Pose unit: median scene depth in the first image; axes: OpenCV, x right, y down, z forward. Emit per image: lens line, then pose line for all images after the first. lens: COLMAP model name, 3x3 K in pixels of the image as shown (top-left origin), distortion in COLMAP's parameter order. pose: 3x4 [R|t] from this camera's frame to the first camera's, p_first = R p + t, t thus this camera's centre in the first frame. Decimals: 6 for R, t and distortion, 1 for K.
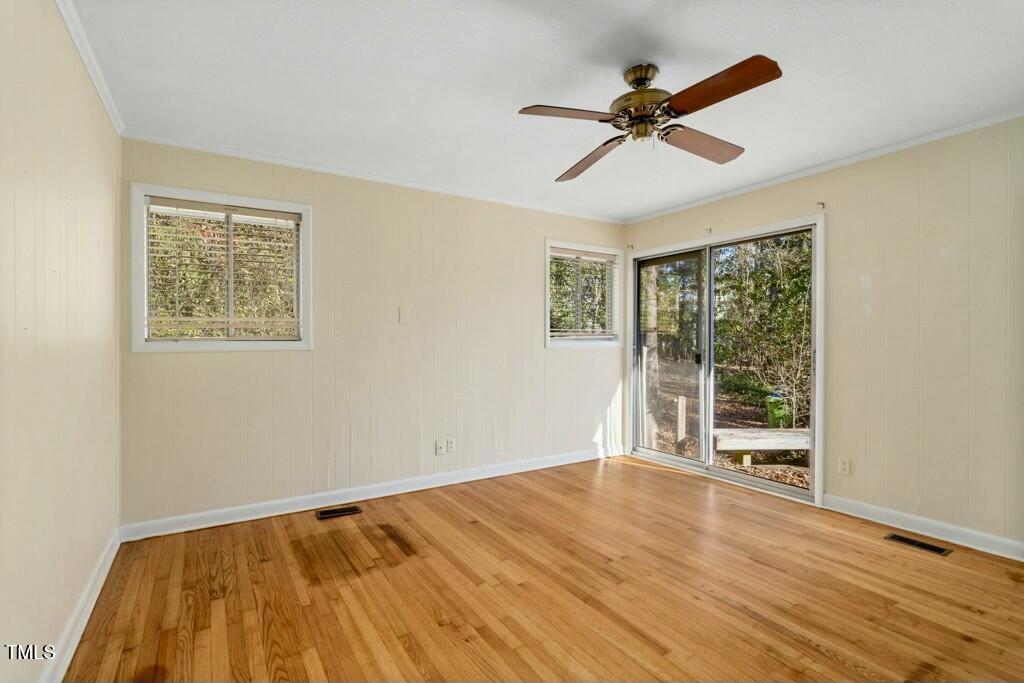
lens RADIAL K [[484.1, 0, 511.7], [0, 484.1, 342.0], [0, 0, 1]] dist [-0.000785, 0.000127]
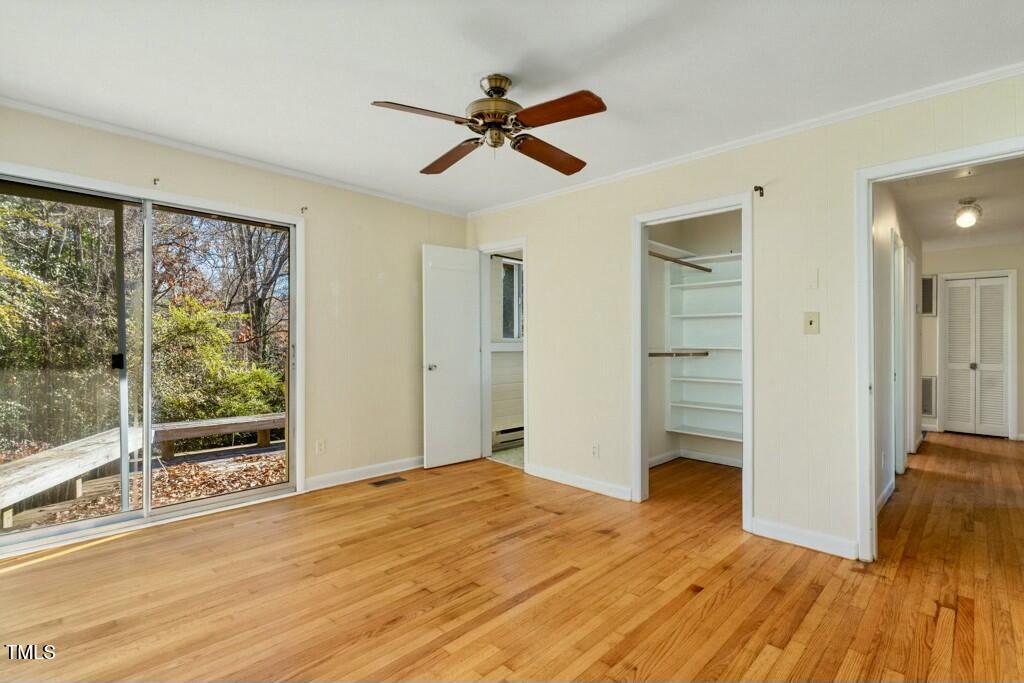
lens RADIAL K [[484.1, 0, 511.4], [0, 484.1, 343.8], [0, 0, 1]] dist [-0.000785, 0.000127]
pose [[-0.235239, -0.001163, 0.971937, -0.667883], [-0.001442, 0.999999, 0.000847, 0.014742], [-0.971937, -0.001202, -0.235240, 1.059934]]
